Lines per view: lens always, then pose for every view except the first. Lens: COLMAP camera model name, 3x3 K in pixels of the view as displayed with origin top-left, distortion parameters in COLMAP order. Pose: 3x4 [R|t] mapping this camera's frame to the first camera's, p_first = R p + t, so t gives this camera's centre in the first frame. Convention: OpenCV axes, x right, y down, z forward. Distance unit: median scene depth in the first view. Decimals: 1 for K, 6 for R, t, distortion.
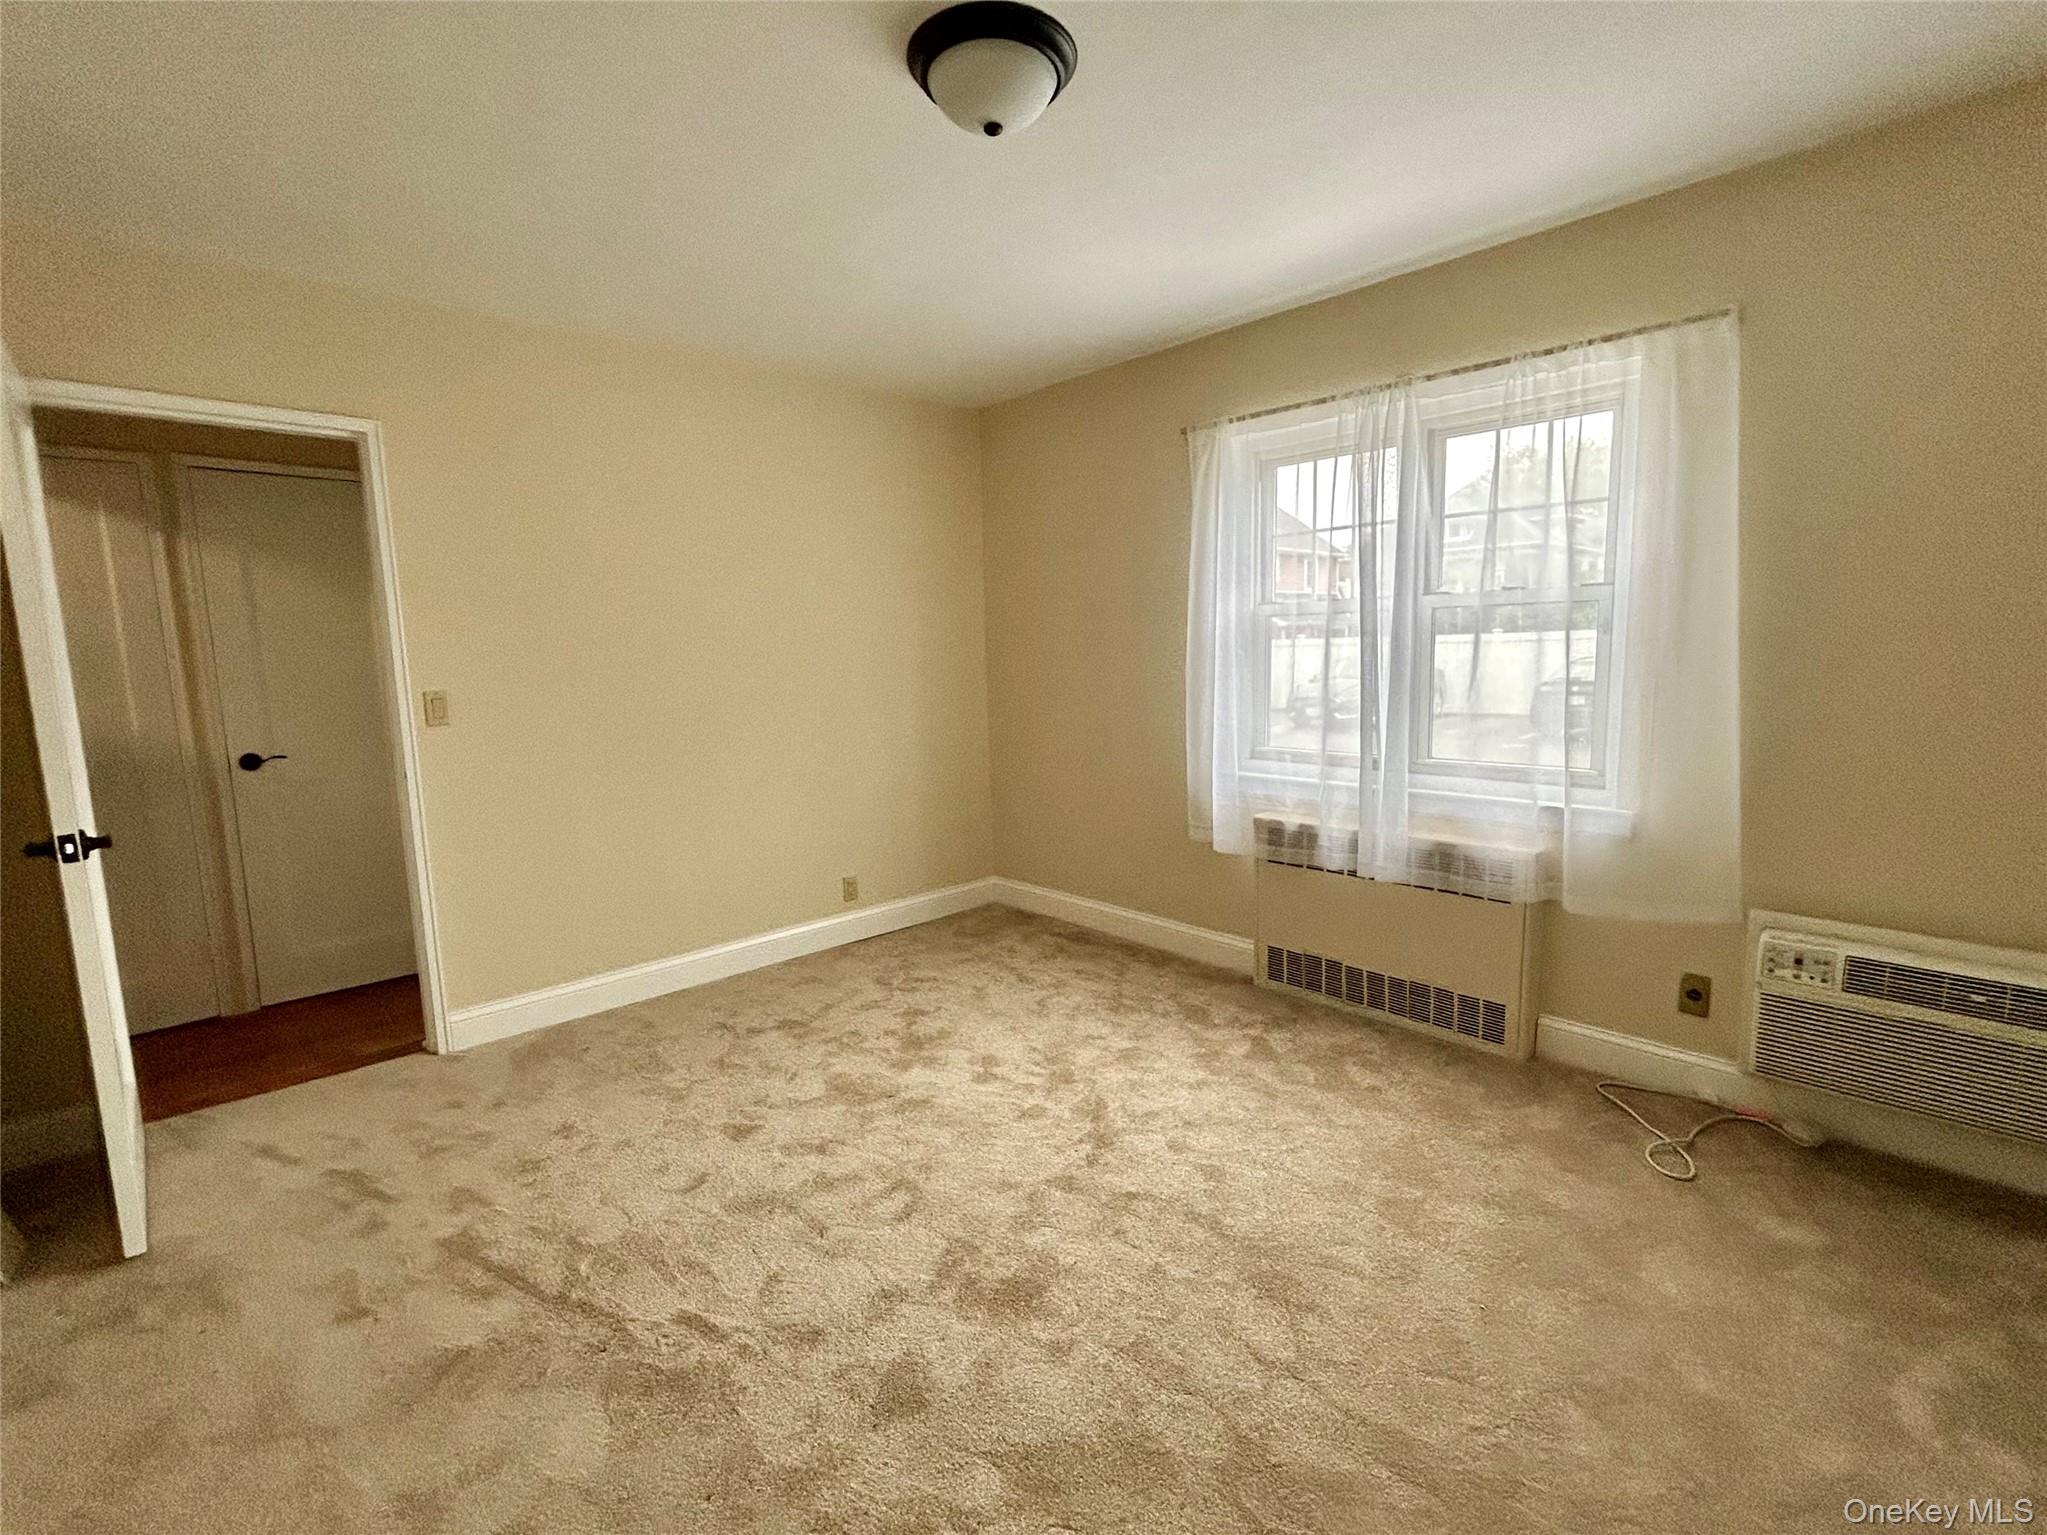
lens RADIAL K [[827.5, 0, 1015.6], [0, 827.5, 760.2], [0, 0, 1]] dist [-0.000064, 0.000188]
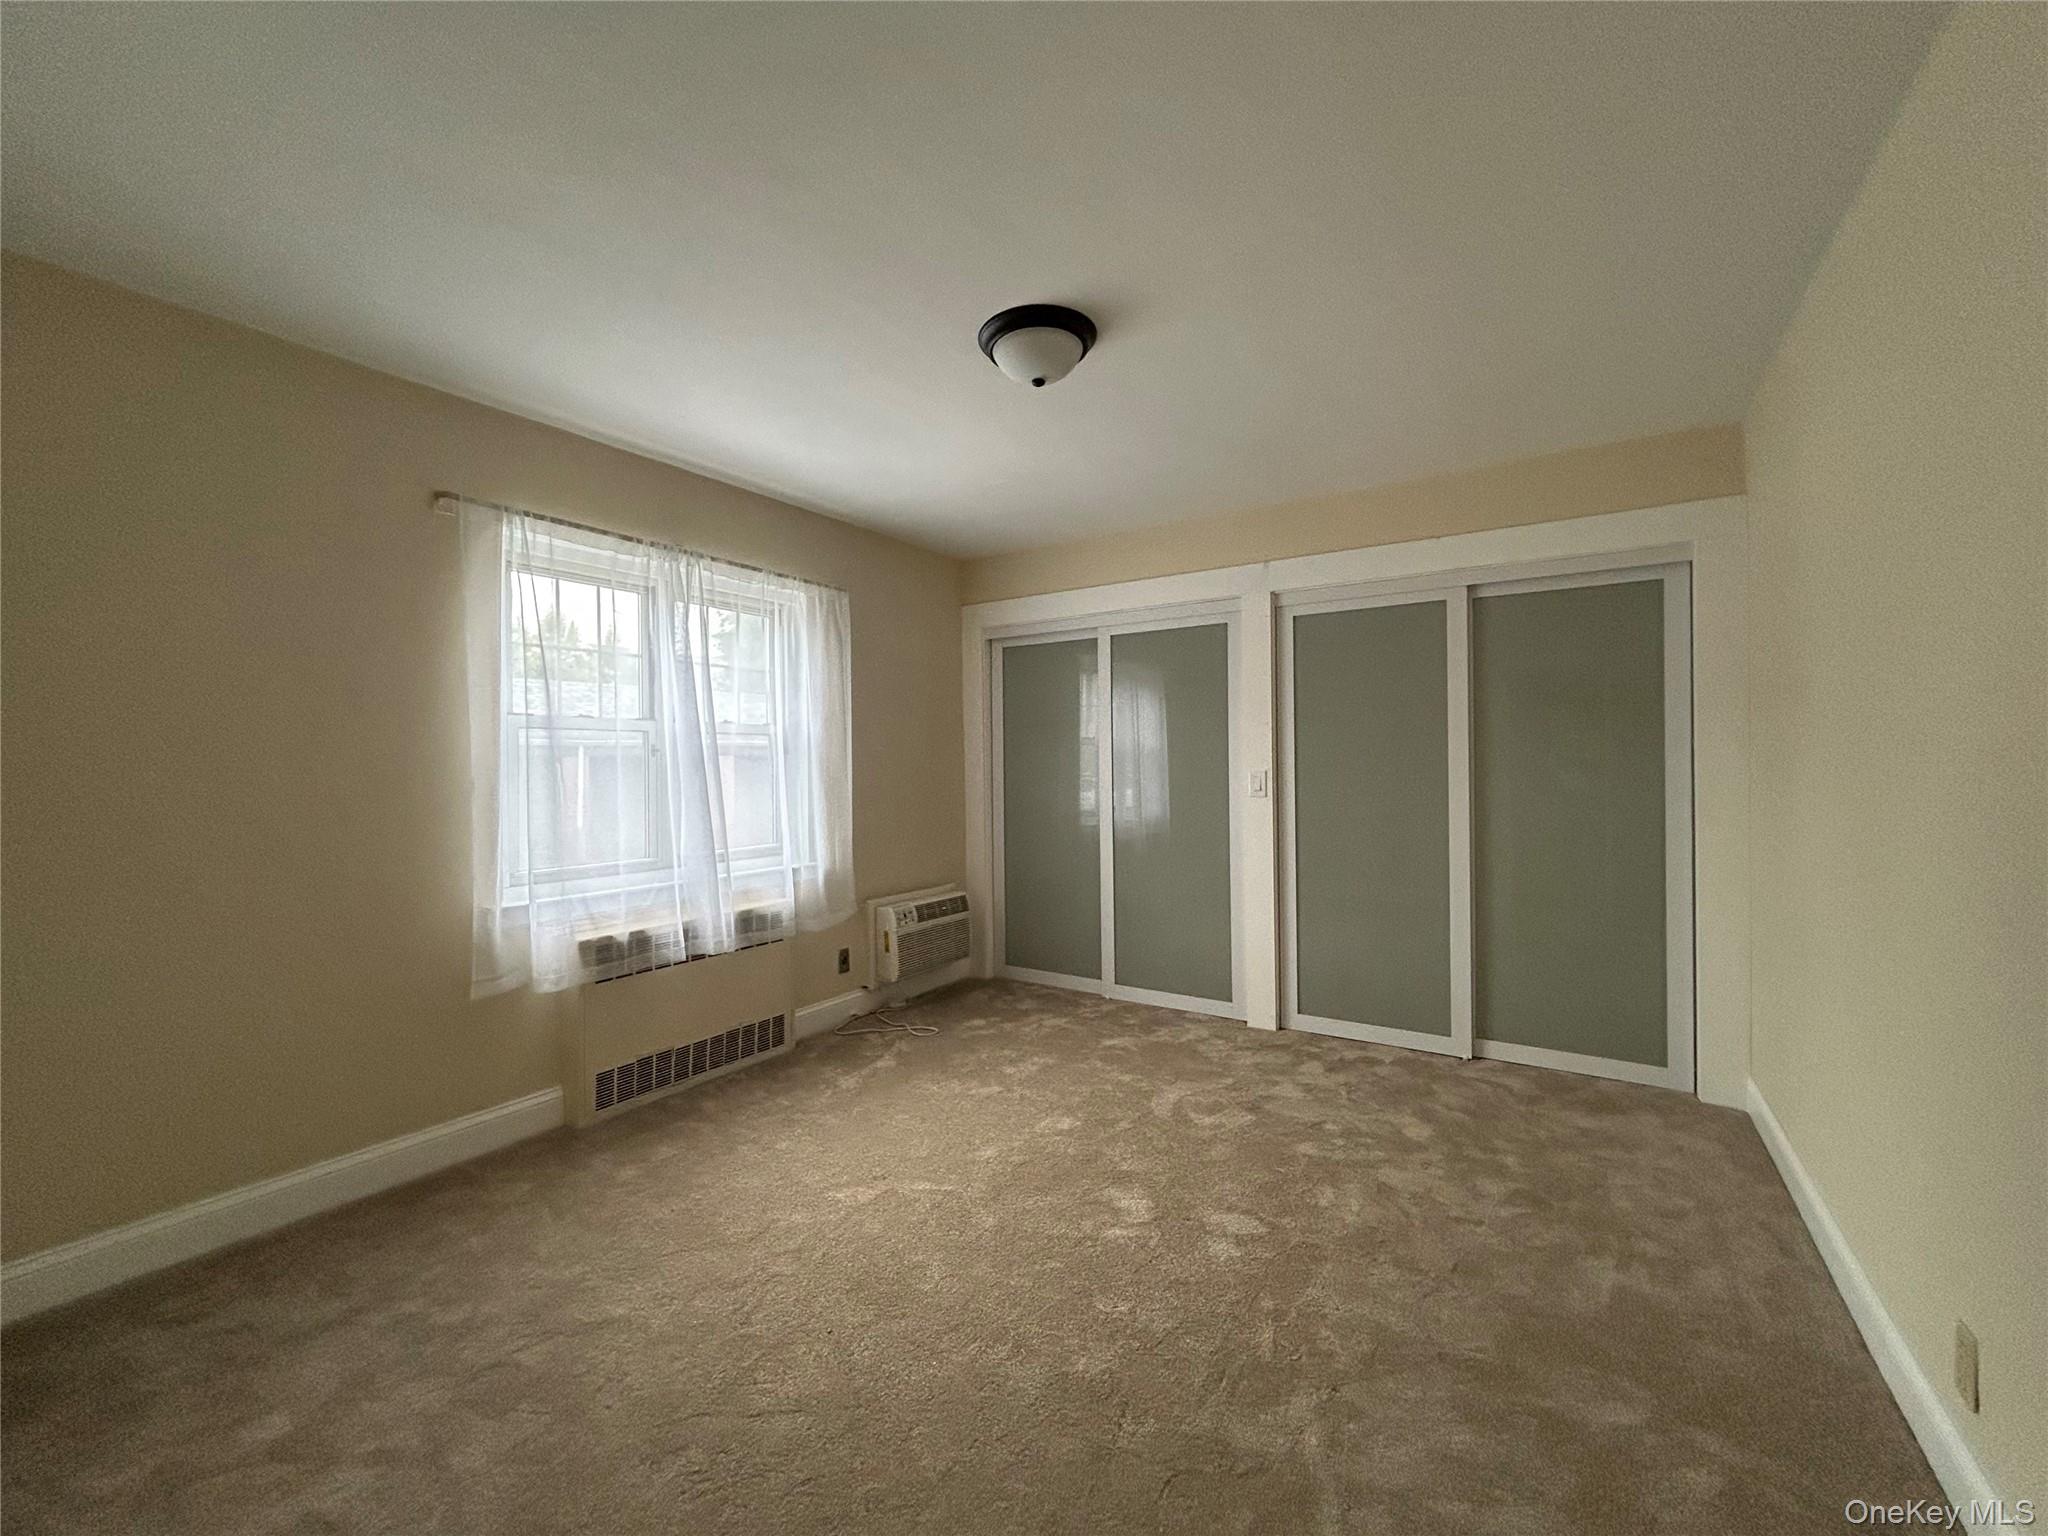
lens RADIAL K [[827.9, 0, 1014.6], [0, 827.9, 769.0], [0, 0, 1]] dist [-0.000064, 0.000188]
pose [[-0.170809, 0.009920, 0.985254, -0.779359], [0.138220, 0.990303, 0.013991, -0.074537], [-0.975561, 0.138571, -0.170524, 0.714450]]
